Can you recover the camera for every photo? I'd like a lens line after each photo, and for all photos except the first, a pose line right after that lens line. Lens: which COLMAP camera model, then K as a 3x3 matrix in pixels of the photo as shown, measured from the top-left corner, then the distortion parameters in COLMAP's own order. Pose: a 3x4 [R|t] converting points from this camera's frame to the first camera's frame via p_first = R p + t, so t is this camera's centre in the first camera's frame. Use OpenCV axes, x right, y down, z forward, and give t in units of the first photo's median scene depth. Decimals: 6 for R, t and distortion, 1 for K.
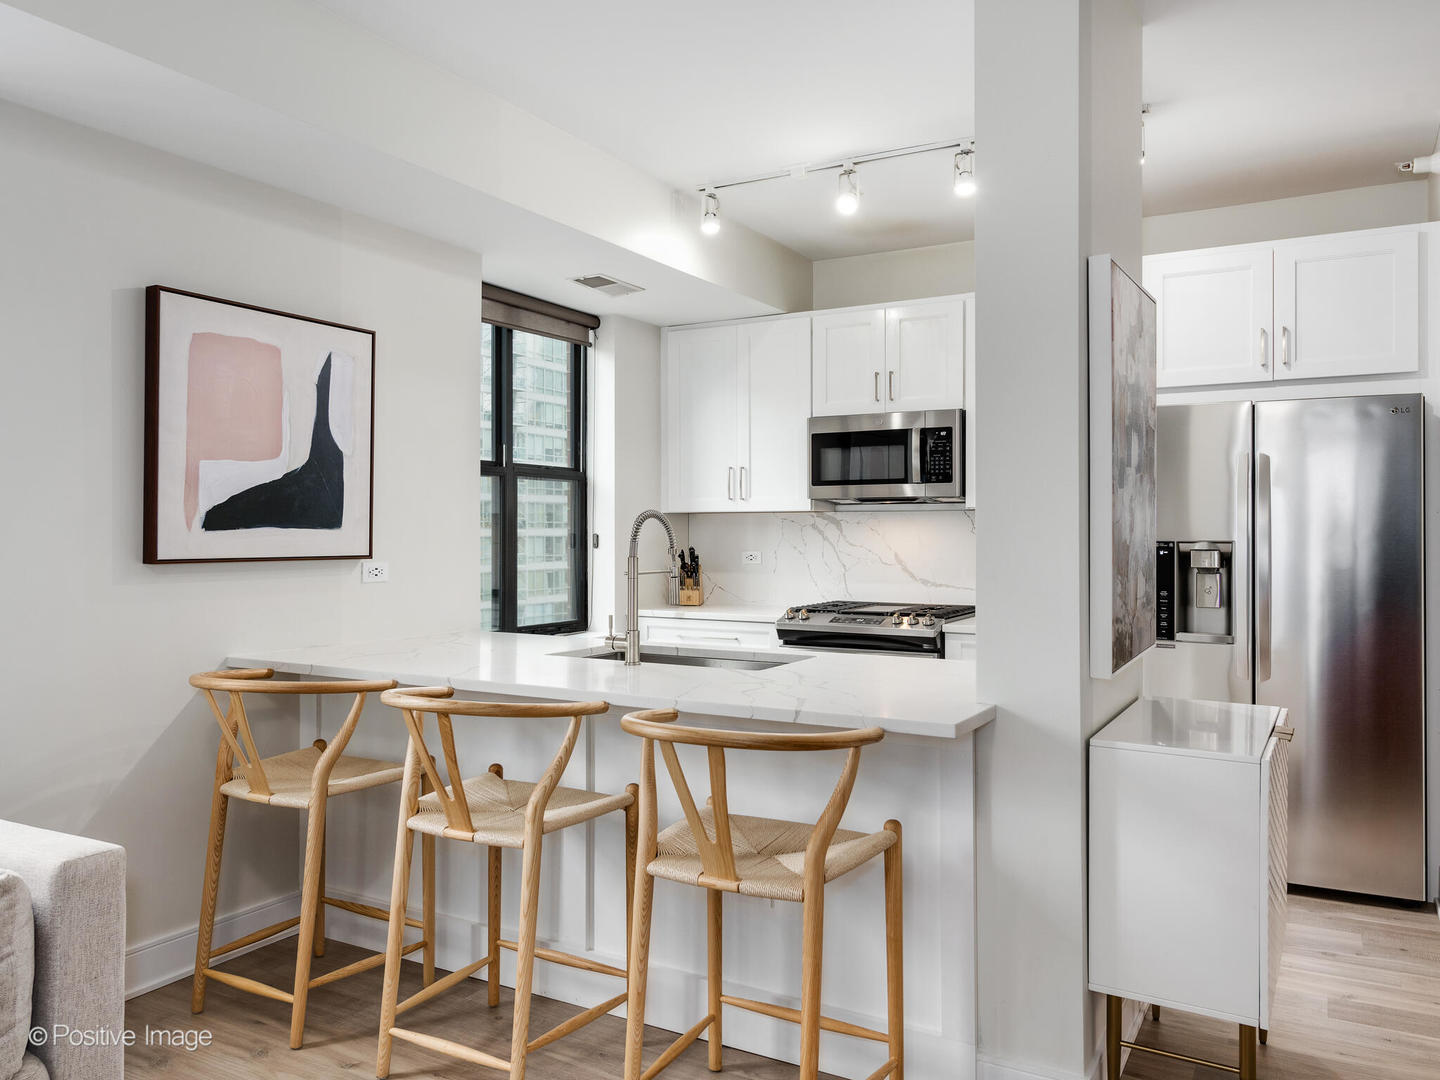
lens RADIAL K [[1087.9, 0, 719.4], [0, 1087.9, 531.9], [0, 0, 1]] dist [0.000488, 0.000304]
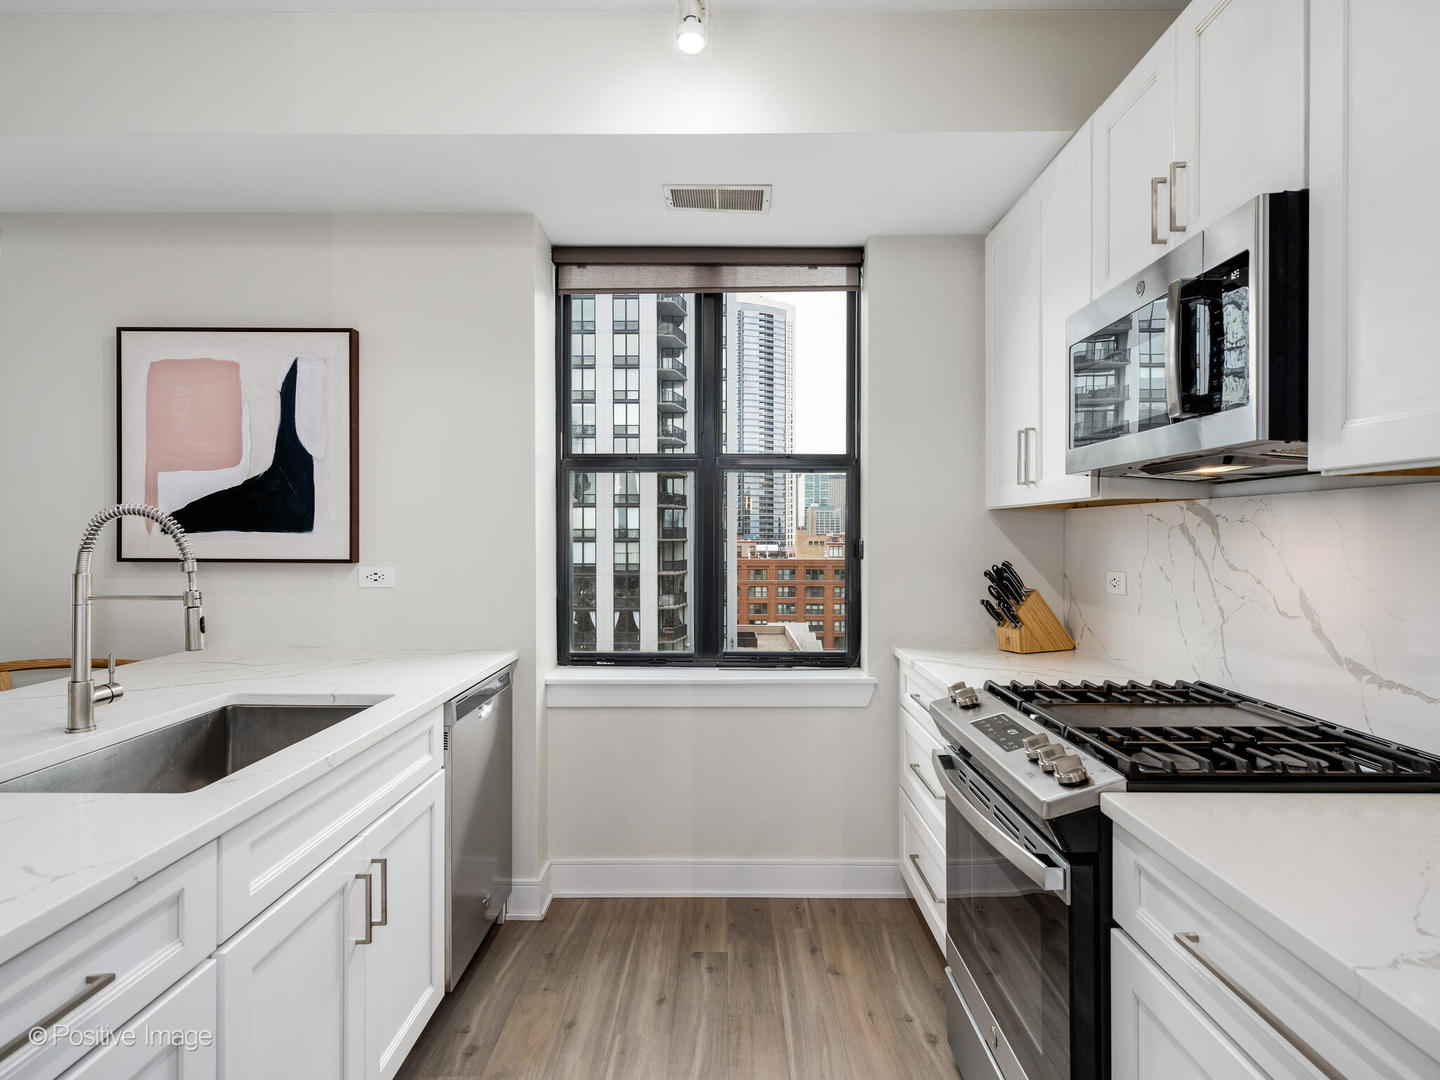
lens RADIAL K [[827.5, 0, 720.5], [0, 827.5, 530.8], [0, 0, 1]] dist [0.020789, -0.000204]
pose [[0.480733, -0.001874, -0.876865, 0.508321], [-0.003603, 0.999985, -0.004112, -0.002603], [0.876860, 0.005137, 0.480719, 0.970669]]
